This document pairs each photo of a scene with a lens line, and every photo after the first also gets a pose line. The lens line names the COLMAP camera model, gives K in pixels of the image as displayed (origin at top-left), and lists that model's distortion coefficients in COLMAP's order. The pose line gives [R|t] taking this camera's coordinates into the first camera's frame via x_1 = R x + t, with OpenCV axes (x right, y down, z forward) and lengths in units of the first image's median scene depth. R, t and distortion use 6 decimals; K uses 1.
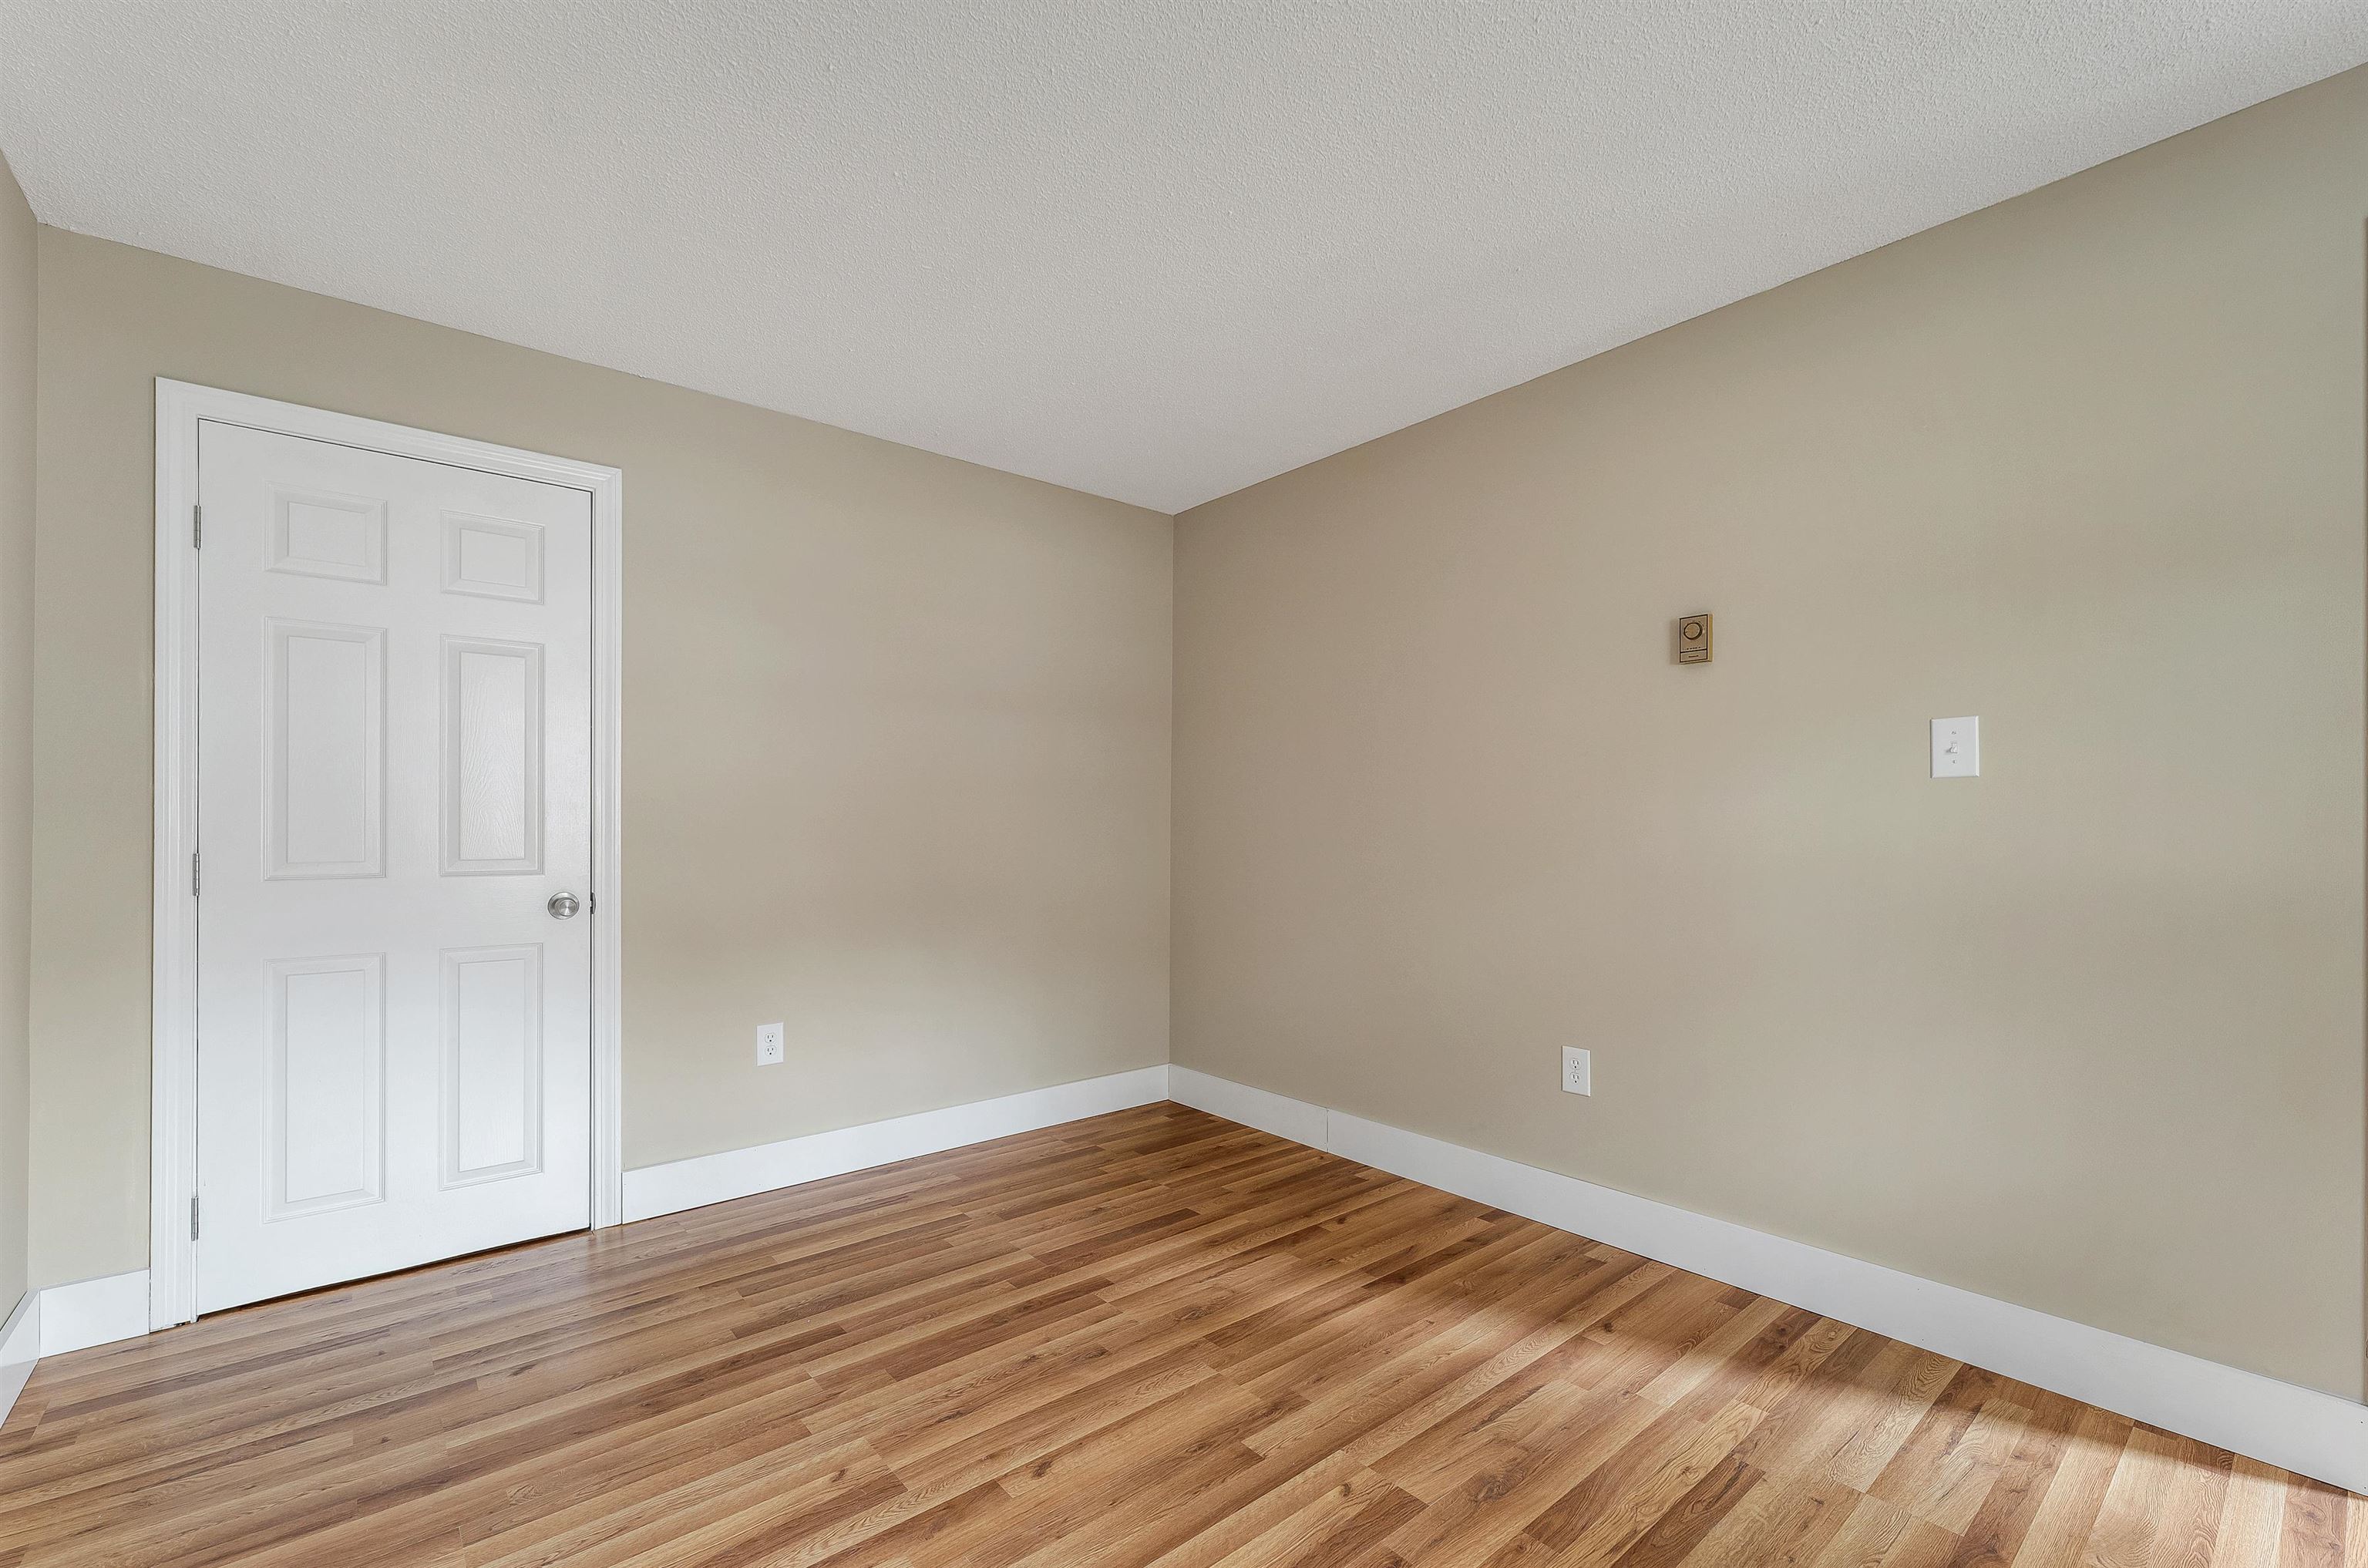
lens RADIAL K [[999.5, 0, 1200.5], [0, 999.5, 832.9], [0, 0, 1]] dist [0.002557, 0.000299]
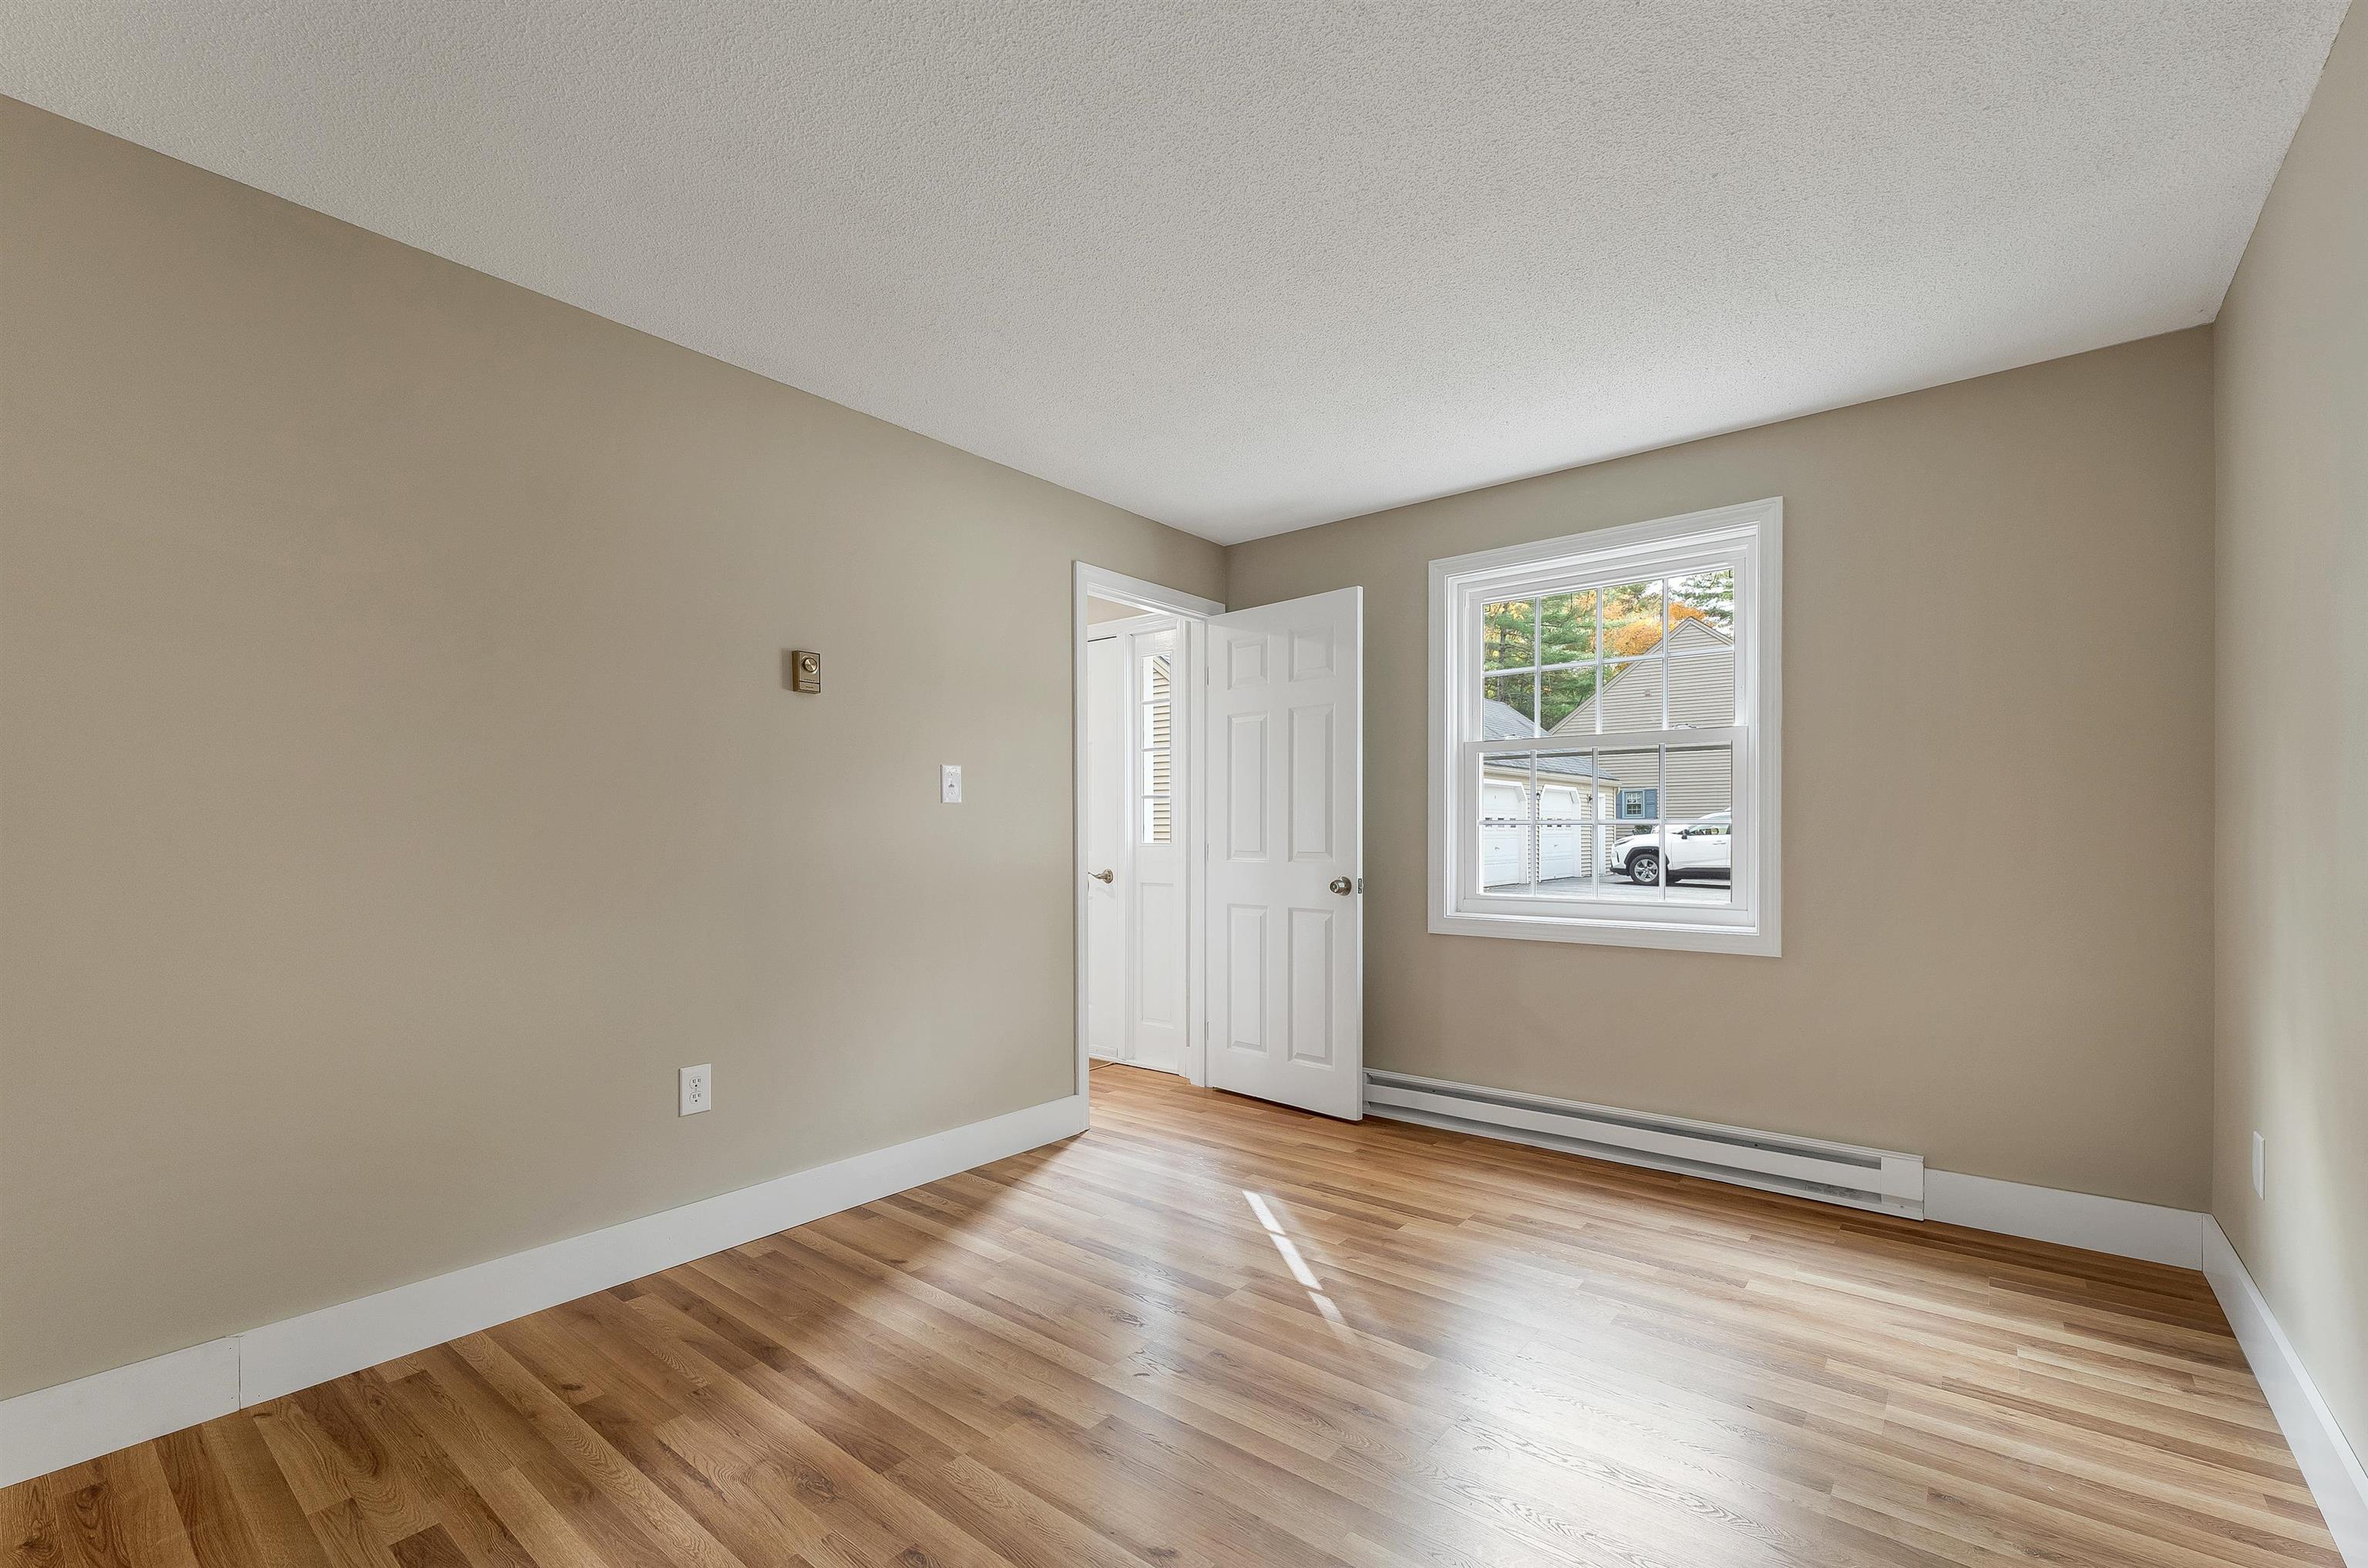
lens RADIAL K [[999.5, 0, 1179.6], [0, 999.5, 843.9], [0, 0, 1]] dist [0.002557, 0.000299]
pose [[-0.166697, -0.018485, 0.985835, -0.728738], [0.002749, 0.999812, 0.019212, -0.018003], [-0.986004, 0.005913, -0.166615, 0.787600]]
